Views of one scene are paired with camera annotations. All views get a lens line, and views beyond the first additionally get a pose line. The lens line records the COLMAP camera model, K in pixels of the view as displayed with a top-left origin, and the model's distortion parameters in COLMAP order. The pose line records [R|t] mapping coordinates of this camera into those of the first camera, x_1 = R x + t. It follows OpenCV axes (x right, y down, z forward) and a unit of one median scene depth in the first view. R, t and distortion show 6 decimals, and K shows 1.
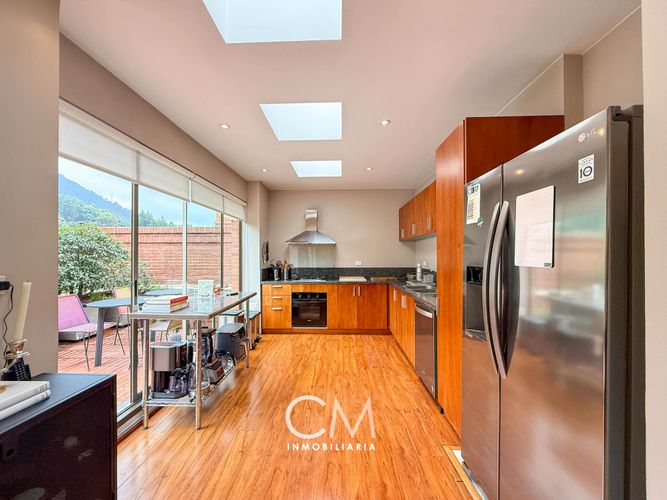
lens RADIAL K [[269.9, 0, 340.6], [0, 269.9, 260.1], [0, 0, 1]] dist [-0.001026, -0.000123]
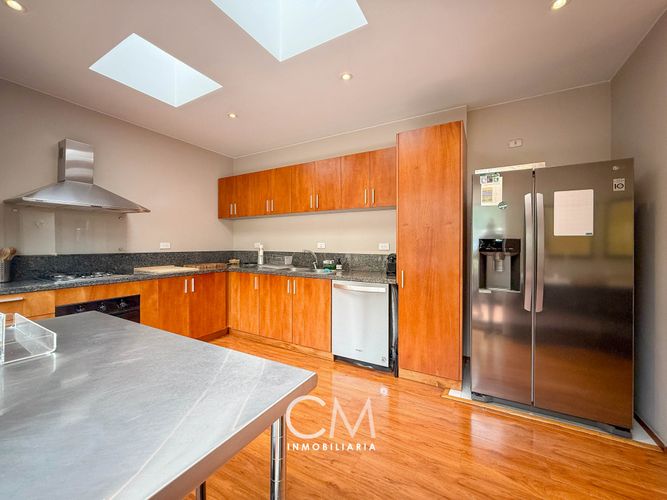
lens RADIAL K [[257.0, 0, 342.5], [0, 257.0, 245.7], [0, 0, 1]] dist [-0.000180, -0.000058]
pose [[0.476923, -0.001646, 0.878944, -0.324193], [0.007934, 0.999966, -0.002432, 0.019368], [-0.878909, 0.008133, 0.476920, 0.351279]]
